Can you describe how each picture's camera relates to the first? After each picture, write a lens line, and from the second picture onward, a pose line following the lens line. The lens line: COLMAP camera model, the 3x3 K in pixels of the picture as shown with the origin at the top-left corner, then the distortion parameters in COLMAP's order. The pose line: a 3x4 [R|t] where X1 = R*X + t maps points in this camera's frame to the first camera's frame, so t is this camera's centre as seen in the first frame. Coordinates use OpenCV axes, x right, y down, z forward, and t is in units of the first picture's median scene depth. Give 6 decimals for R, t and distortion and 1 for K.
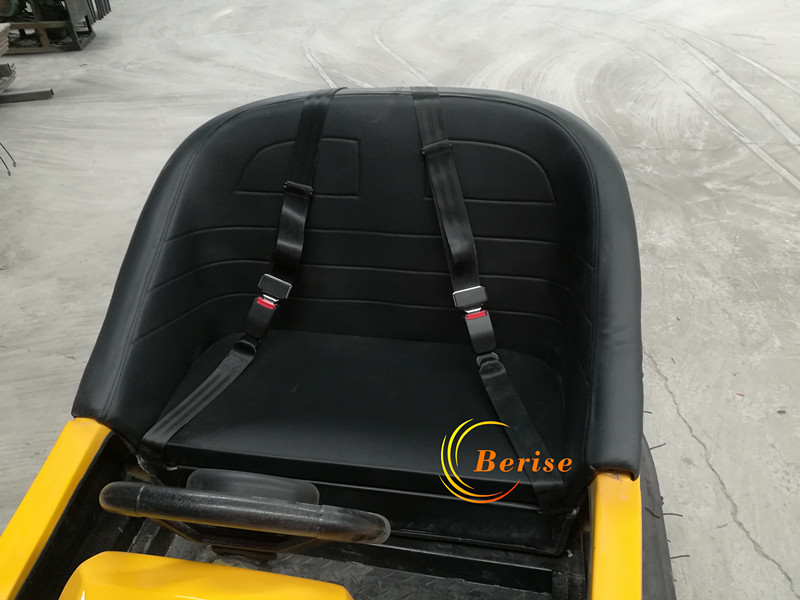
lens RADIAL K [[607.5, 0, 404.4], [0, 607.5, 302.2], [0, 0, 1]] dist [0.004503, 0.014865]
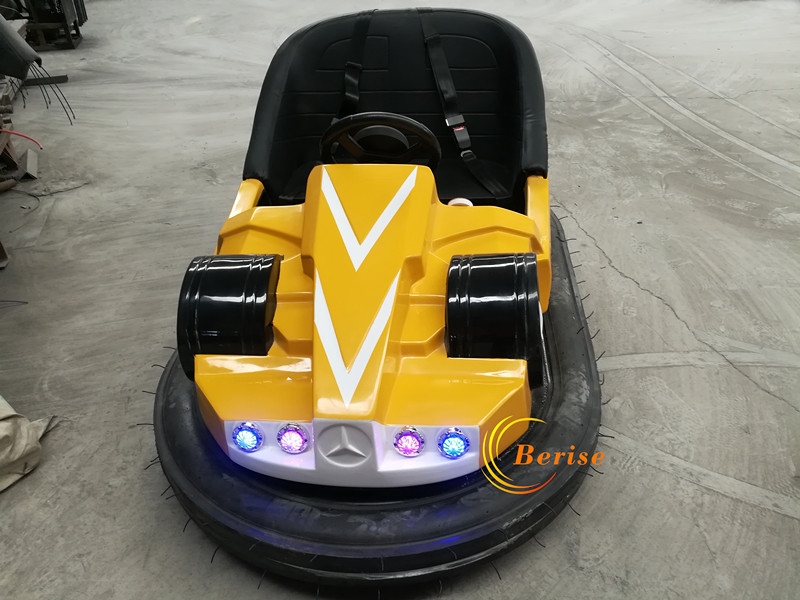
lens RADIAL K [[607.5, 0, 403.5], [0, 607.5, 300.7], [0, 0, 1]] dist [0.004503, 0.014865]
pose [[0.993958, -0.046911, 0.099234, -0.106944], [0.050999, 0.997934, -0.039067, 0.252331], [-0.097196, 0.043892, 0.994297, -0.325468]]
